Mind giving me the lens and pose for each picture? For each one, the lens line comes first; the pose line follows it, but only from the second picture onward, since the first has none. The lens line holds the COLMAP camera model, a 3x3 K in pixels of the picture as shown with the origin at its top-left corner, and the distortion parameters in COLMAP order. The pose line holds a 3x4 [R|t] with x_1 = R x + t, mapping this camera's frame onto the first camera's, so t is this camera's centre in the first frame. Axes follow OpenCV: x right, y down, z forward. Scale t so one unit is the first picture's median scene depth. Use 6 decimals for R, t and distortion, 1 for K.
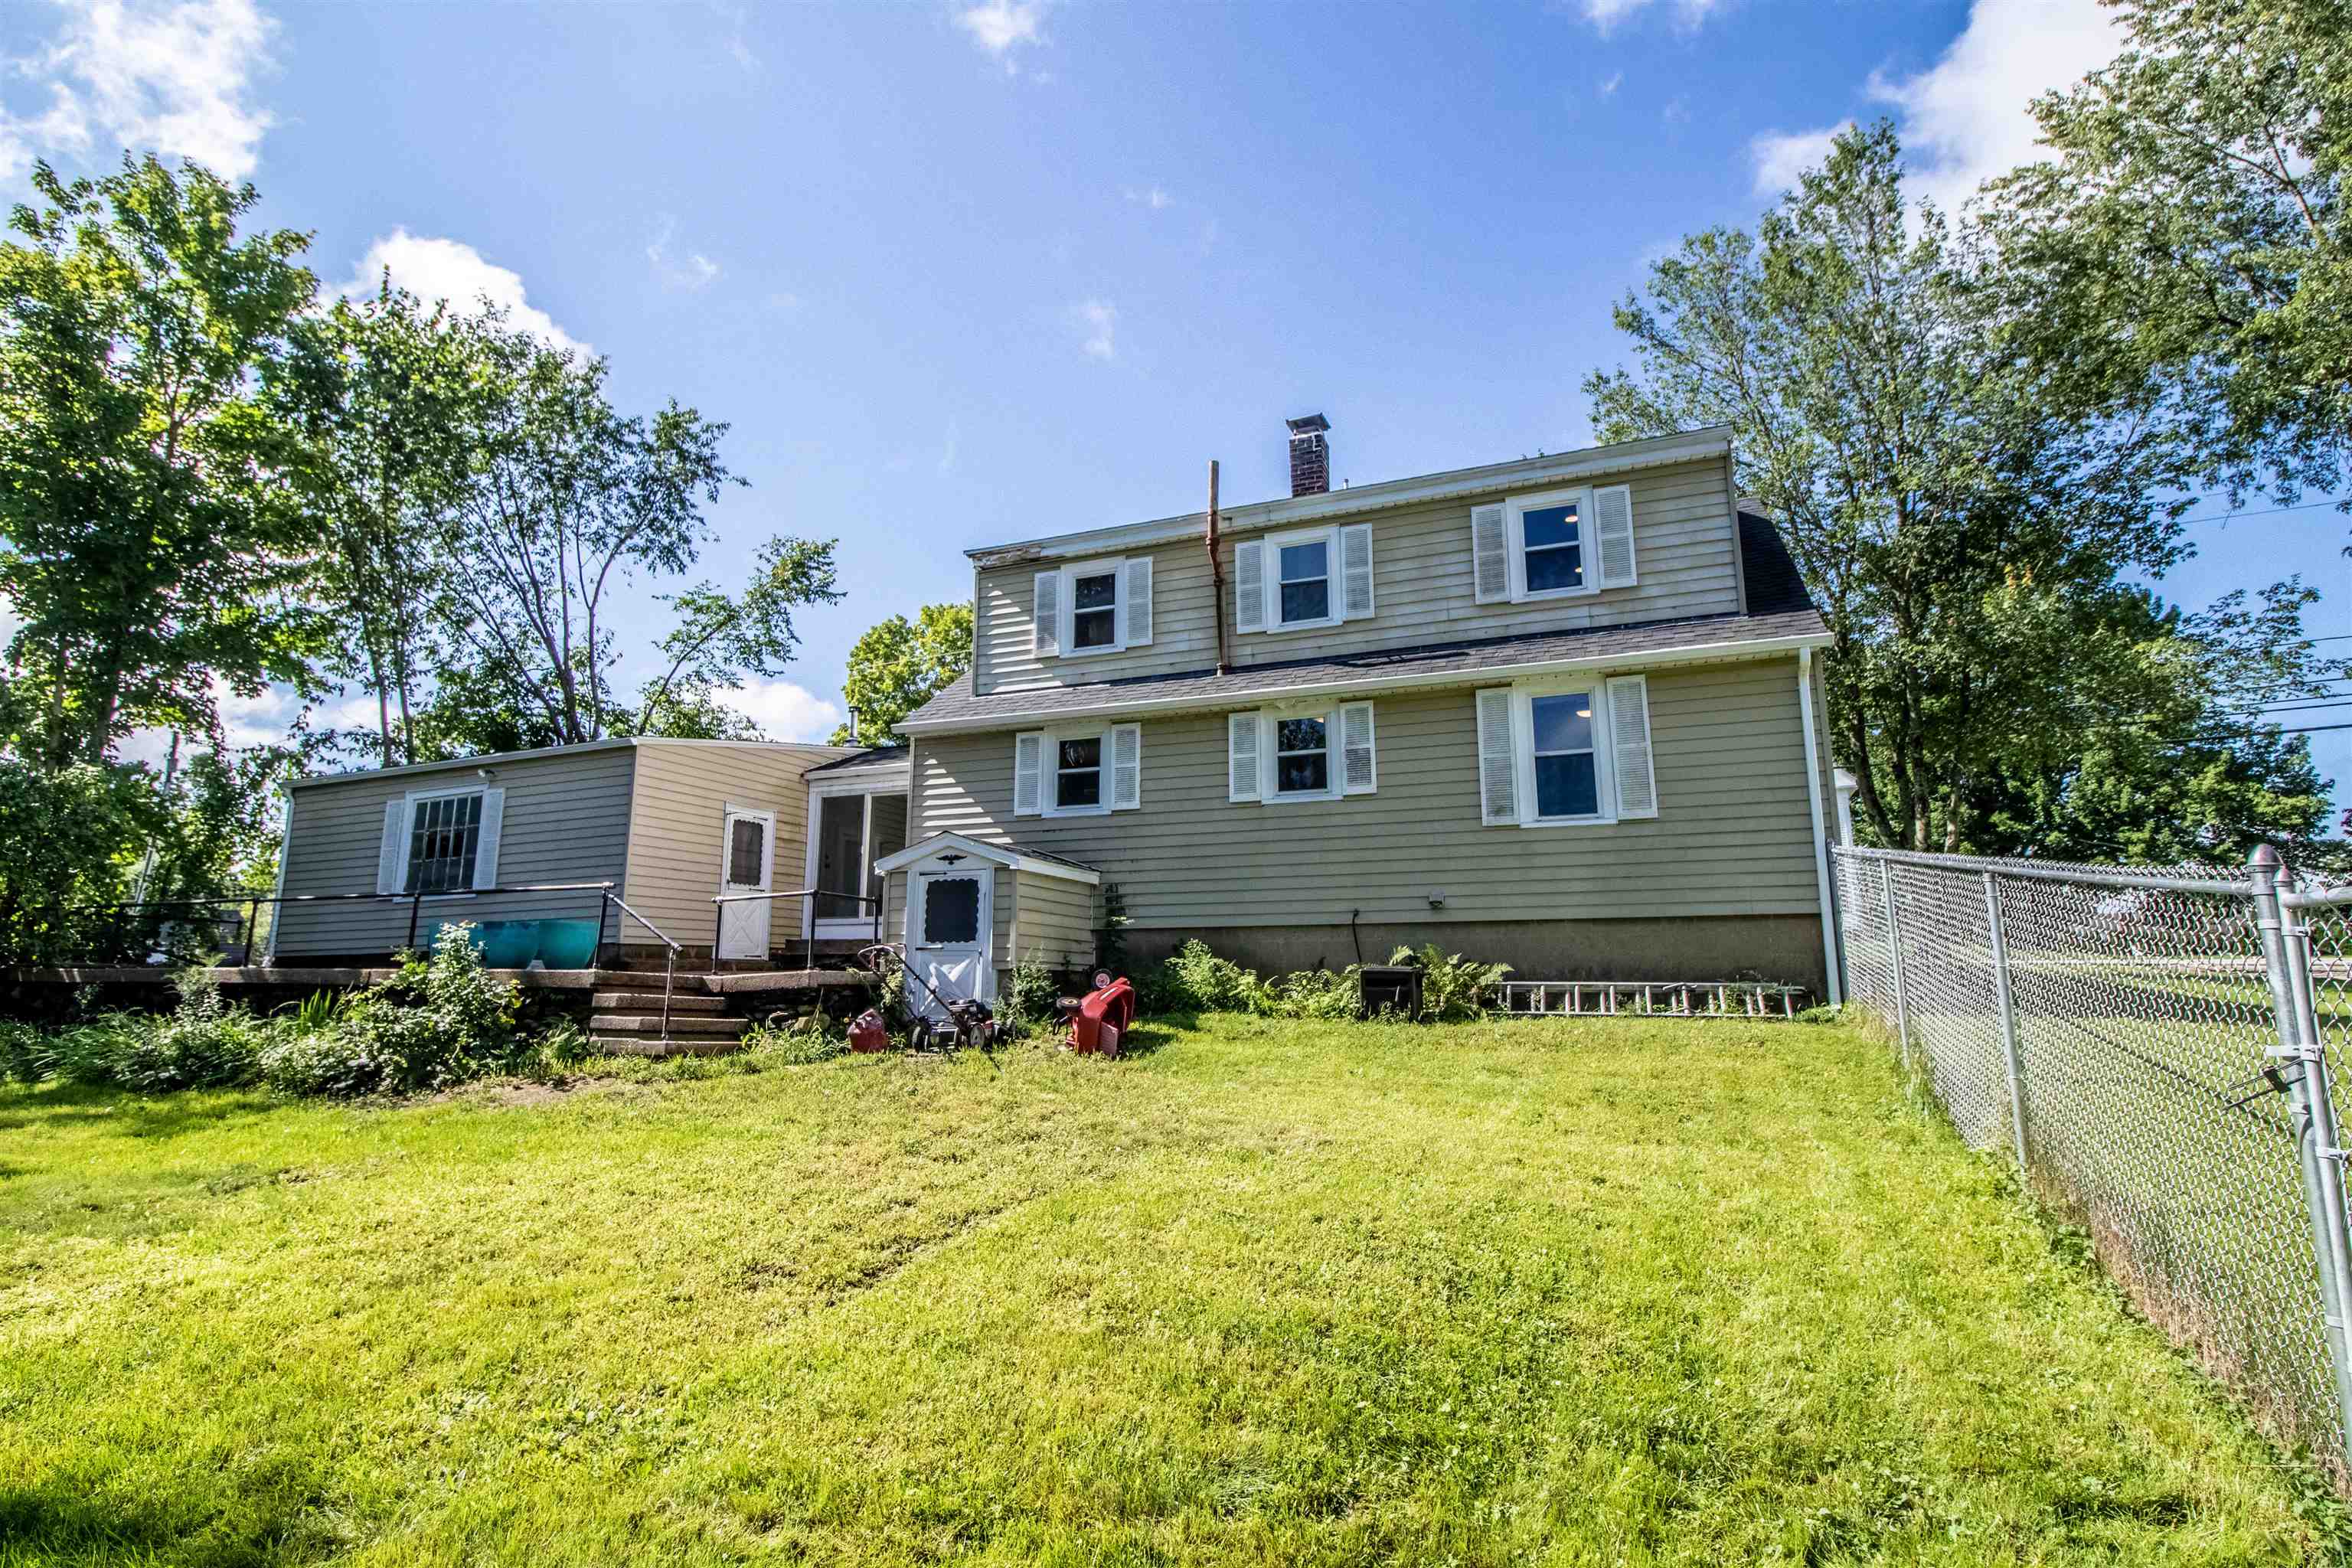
lens RADIAL K [[1150.3, 0, 1168.9], [0, 1150.3, 795.6], [0, 0, 1]] dist [-0.015278, -0.000102]
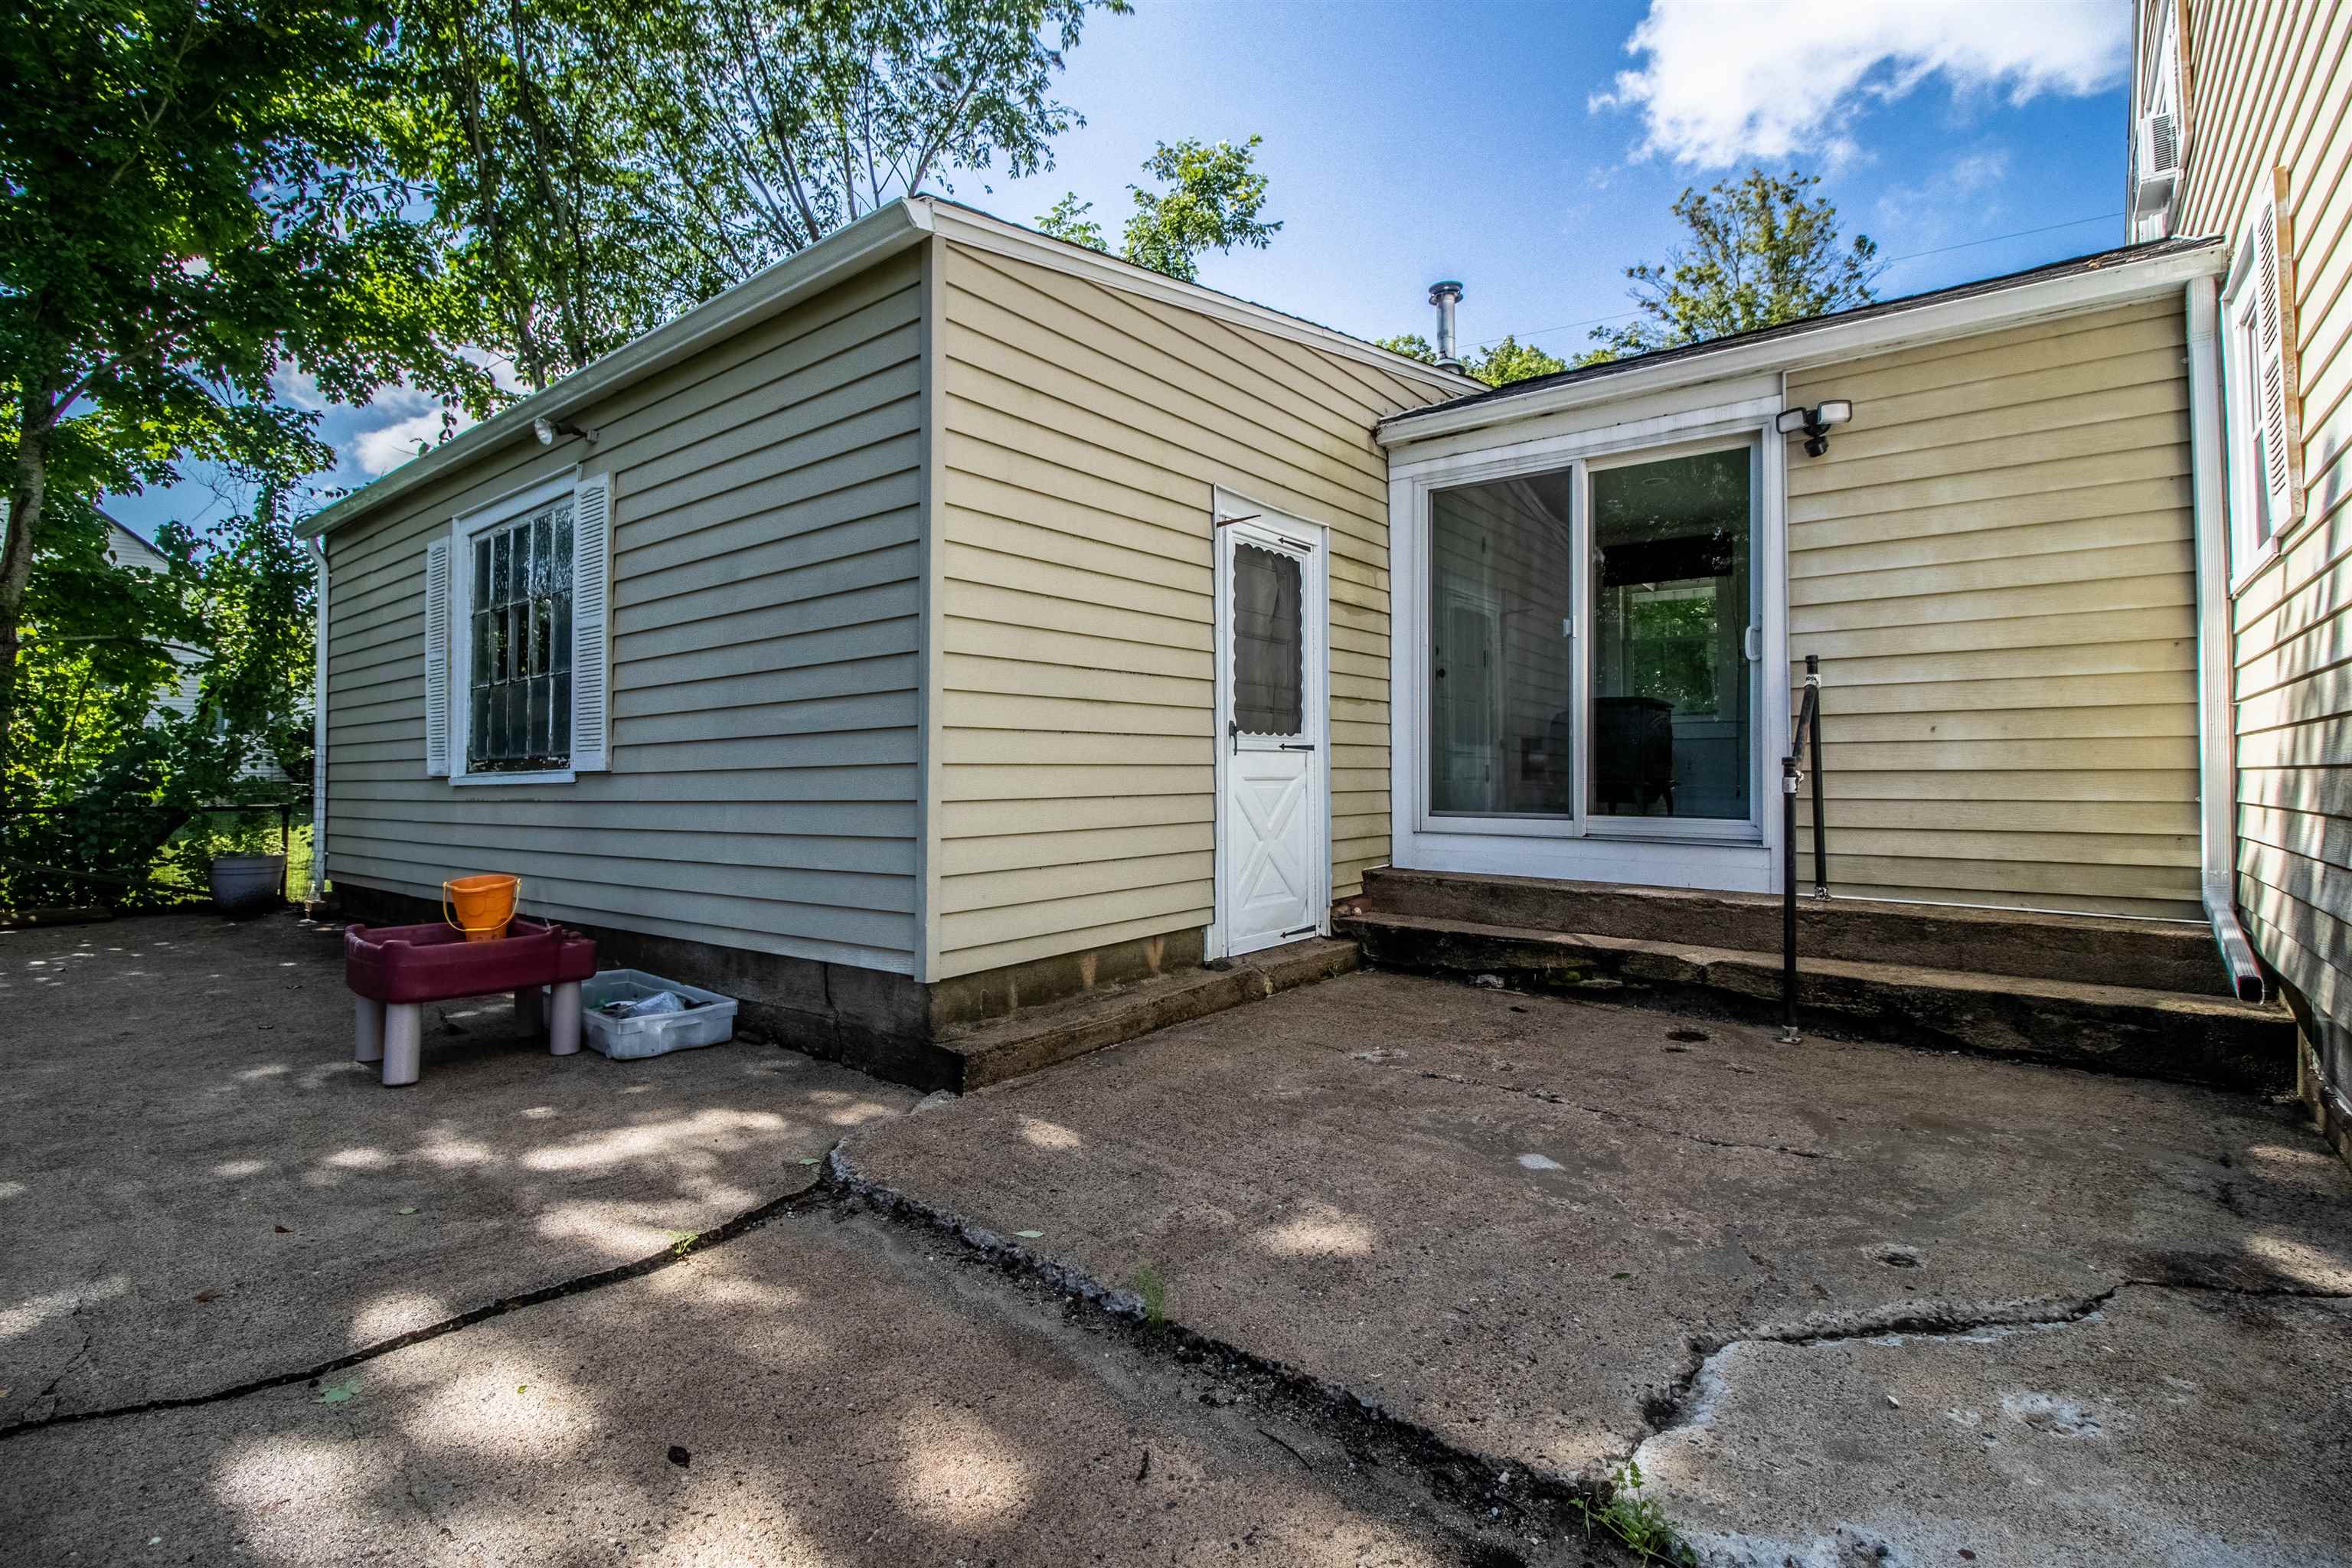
lens RADIAL K [[1094.0, 0, 1176.4], [0, 1094.0, 764.8], [0, 0, 1]] dist [-0.003420, -0.008541]
pose [[0.961825, 0.003965, -0.273636, -0.353472], [0.037493, 0.988557, 0.146111, 0.043160], [0.271085, -0.150793, 0.950671, 0.786689]]
